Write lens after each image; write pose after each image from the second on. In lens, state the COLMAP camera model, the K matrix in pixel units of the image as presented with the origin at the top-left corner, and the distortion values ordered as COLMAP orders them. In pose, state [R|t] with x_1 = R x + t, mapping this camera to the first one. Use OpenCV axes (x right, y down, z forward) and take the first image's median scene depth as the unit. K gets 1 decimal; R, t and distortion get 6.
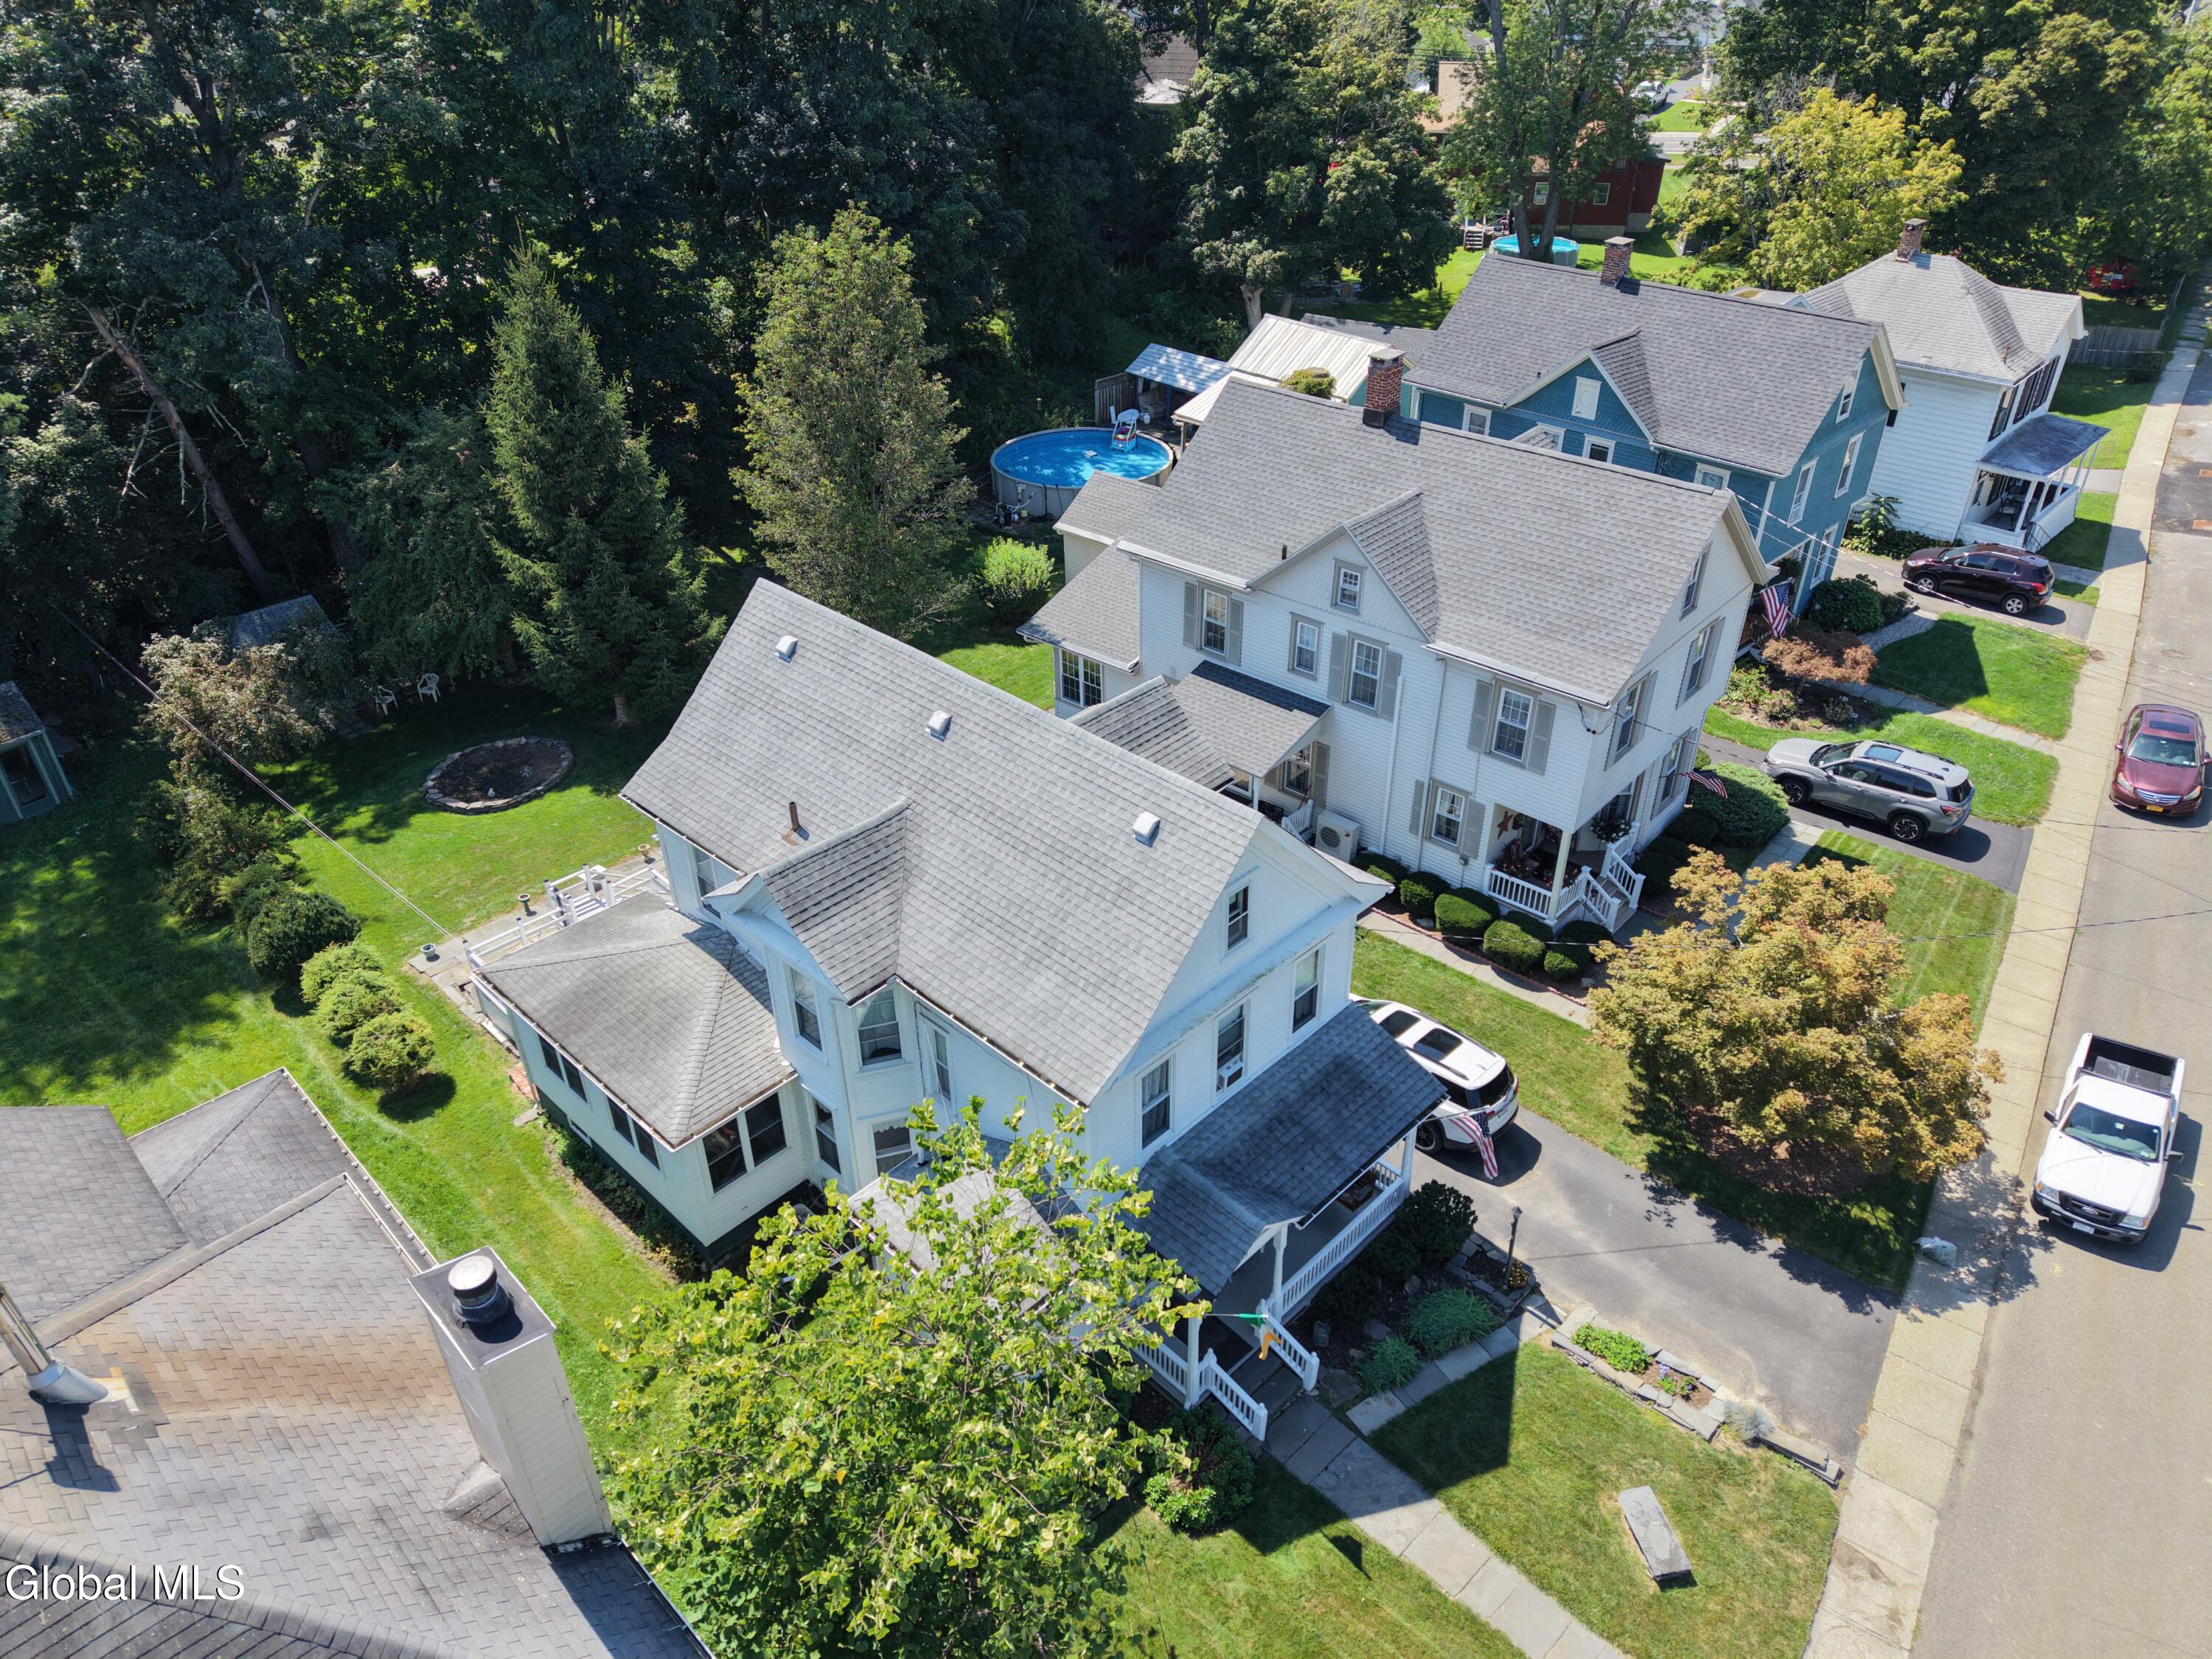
lens RADIAL K [[1481.5, 0, 1106.0], [0, 1481.5, 829.5], [0, 0, 1]] dist [0.052979, -0.050180]
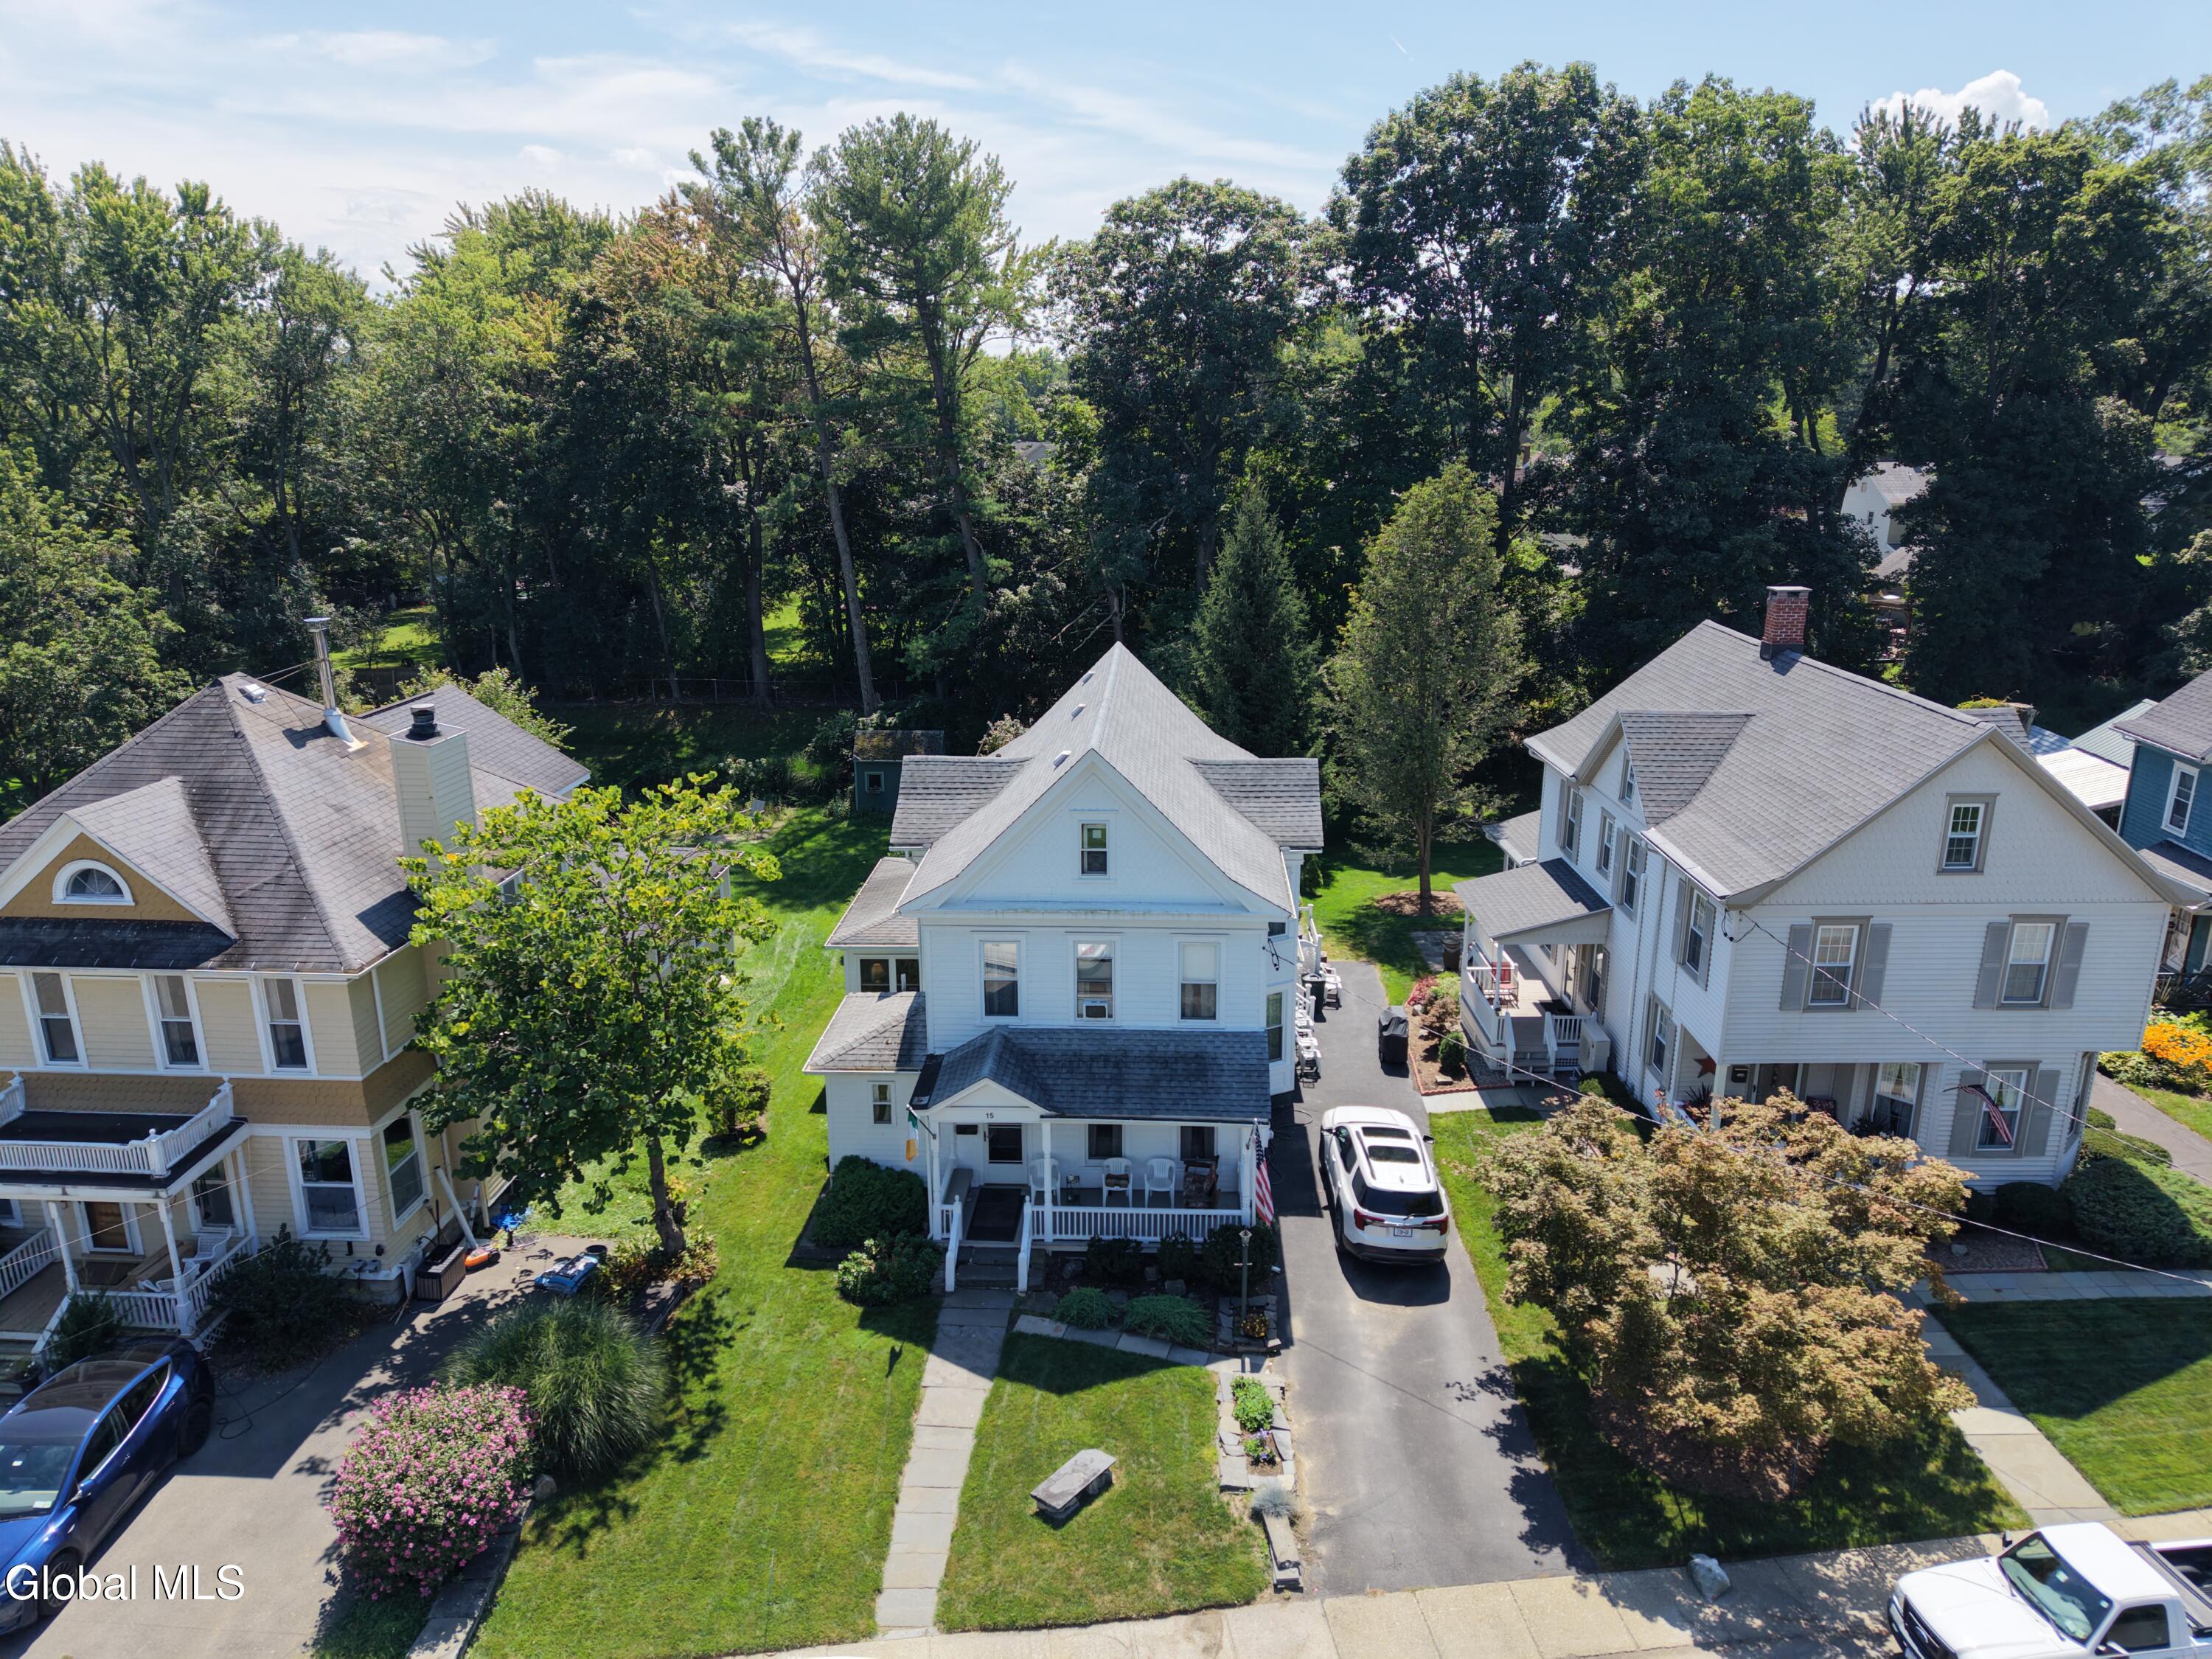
lens RADIAL K [[1481.5, 0, 1106.0], [0, 1481.5, 829.5], [0, 0, 1]] dist [0.052979, -0.050180]
pose [[0.654379, 0.212682, -0.725641, 0.815425], [-0.417717, 0.901593, -0.112442, 0.151504], [0.630318, 0.376692, 0.678824, 0.153303]]
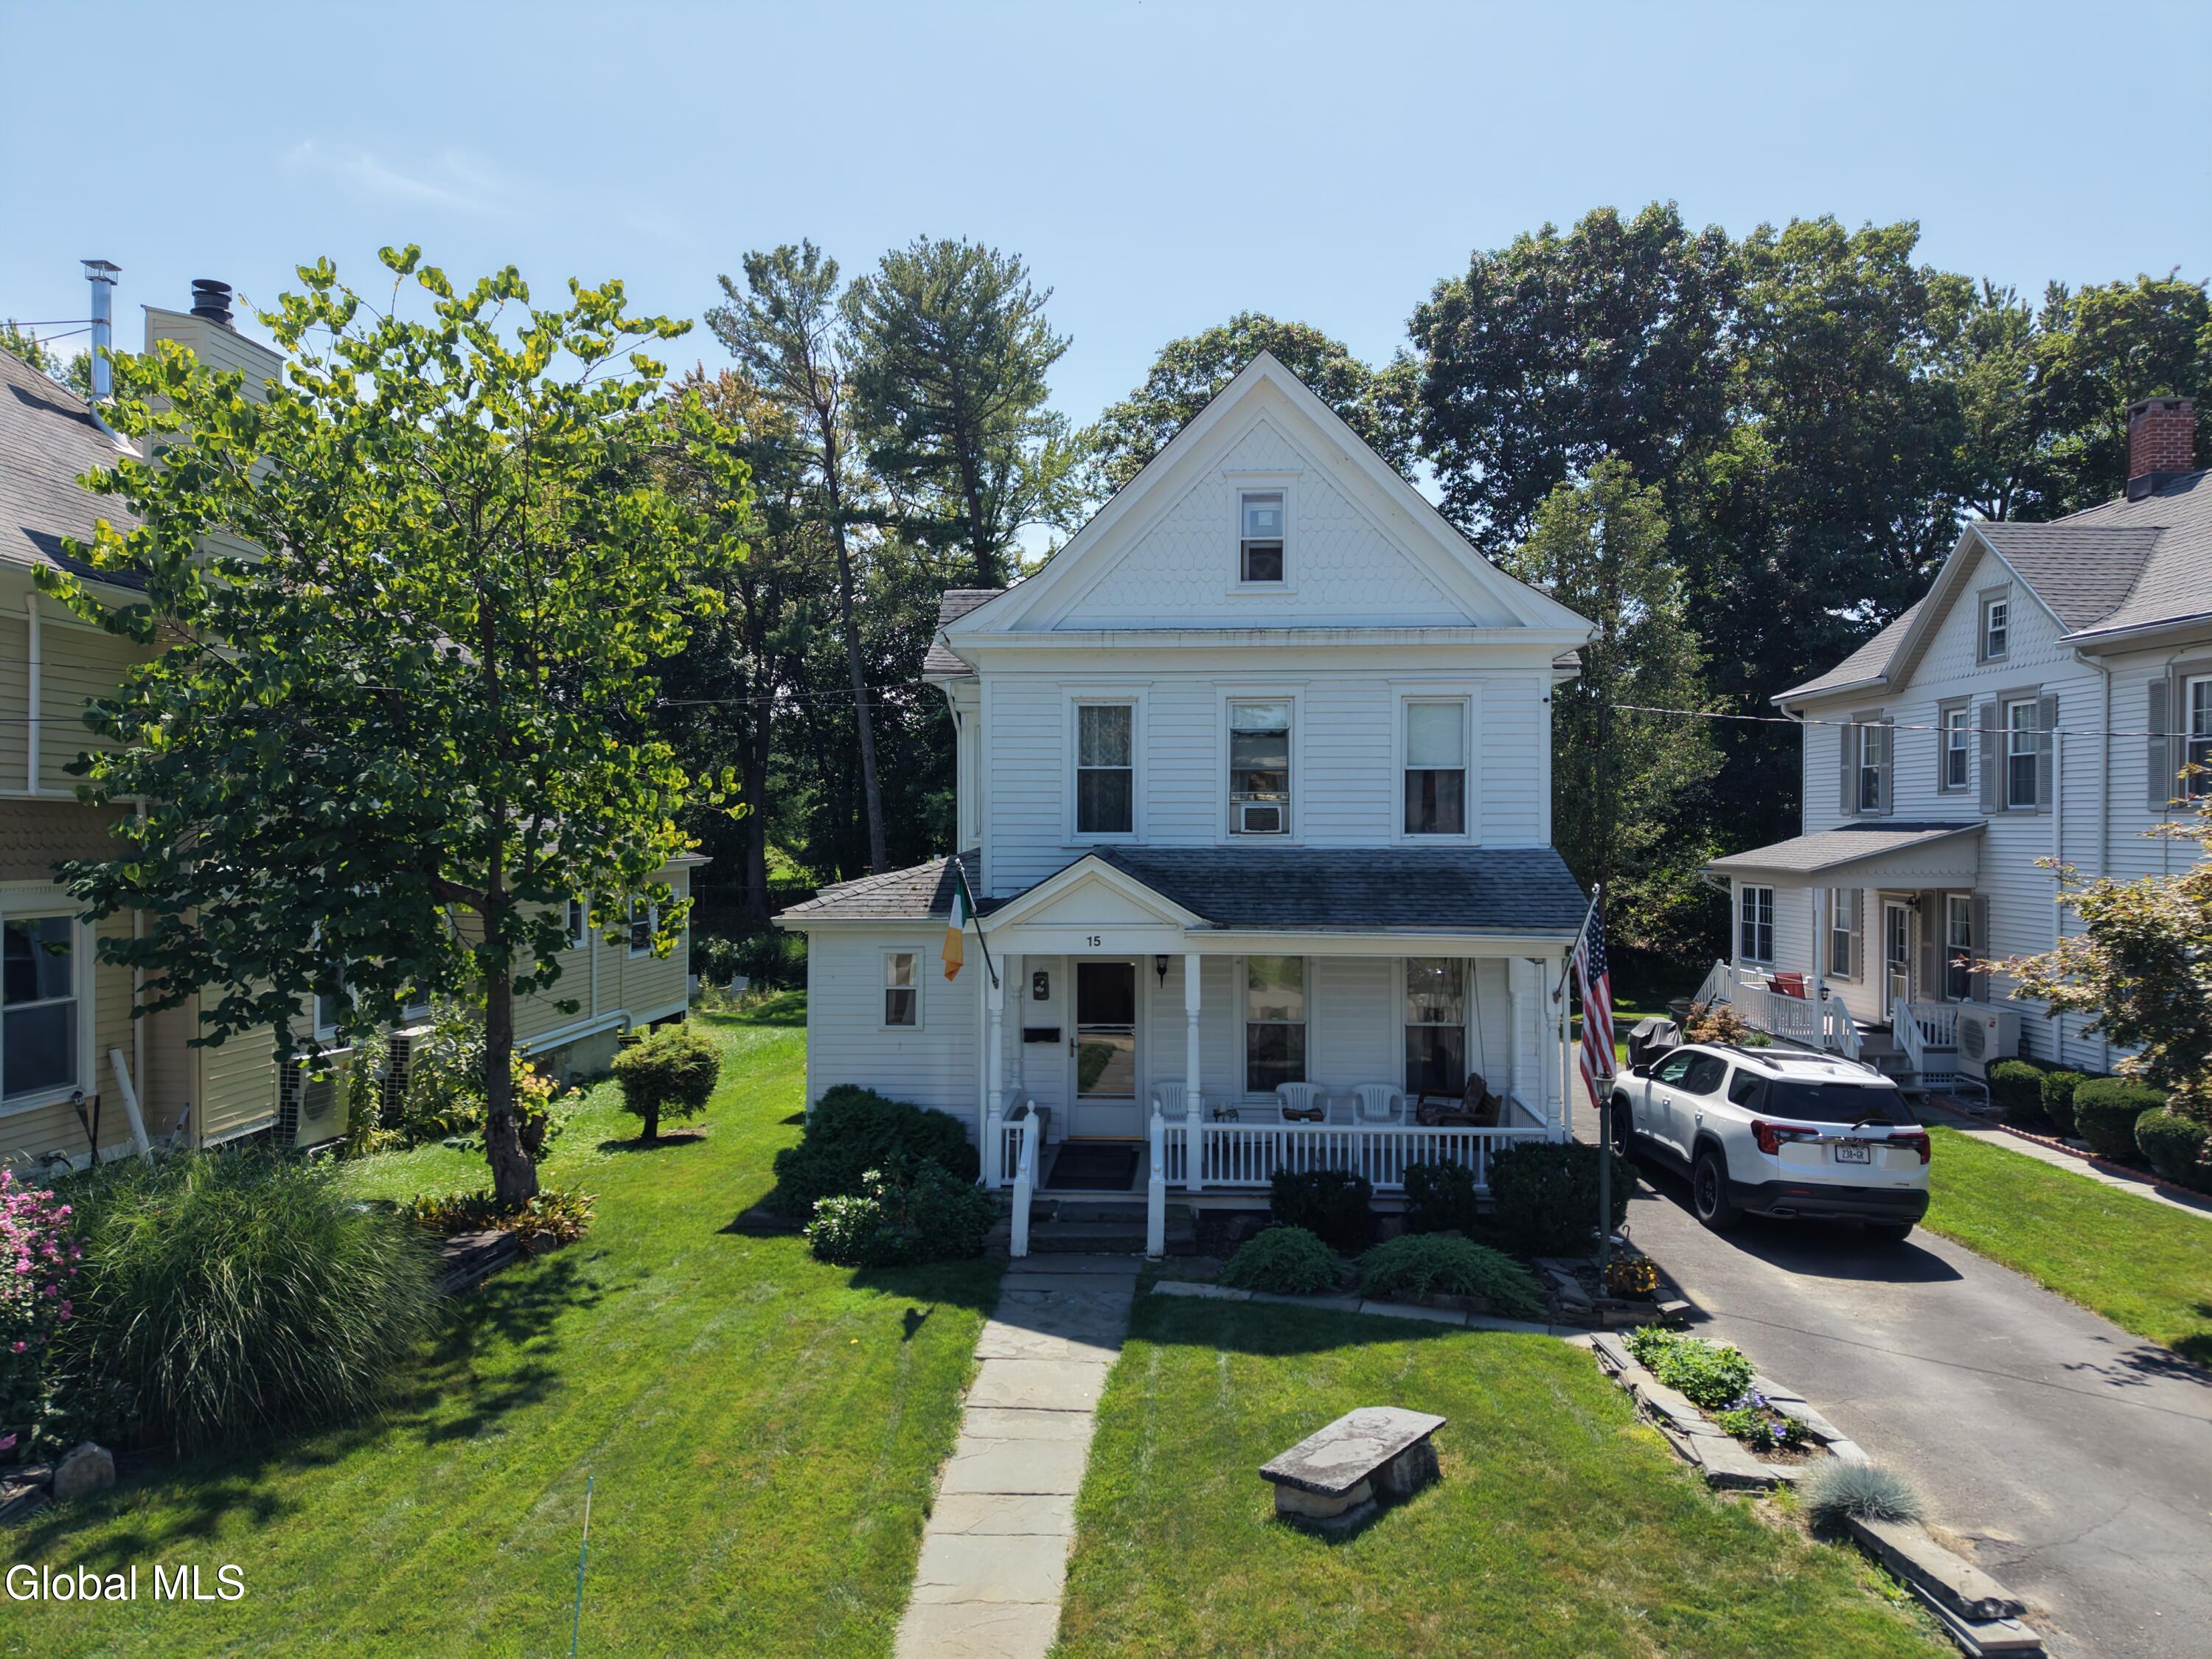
lens RADIAL K [[1481.5, 0, 1106.0], [0, 1481.5, 829.5], [0, 0, 1]] dist [0.052979, -0.050180]
pose [[0.652080, 0.015716, -0.757987, 0.513052], [-0.423124, 0.837139, -0.346647, 0.404751], [0.629093, 0.546764, 0.552532, 0.520299]]
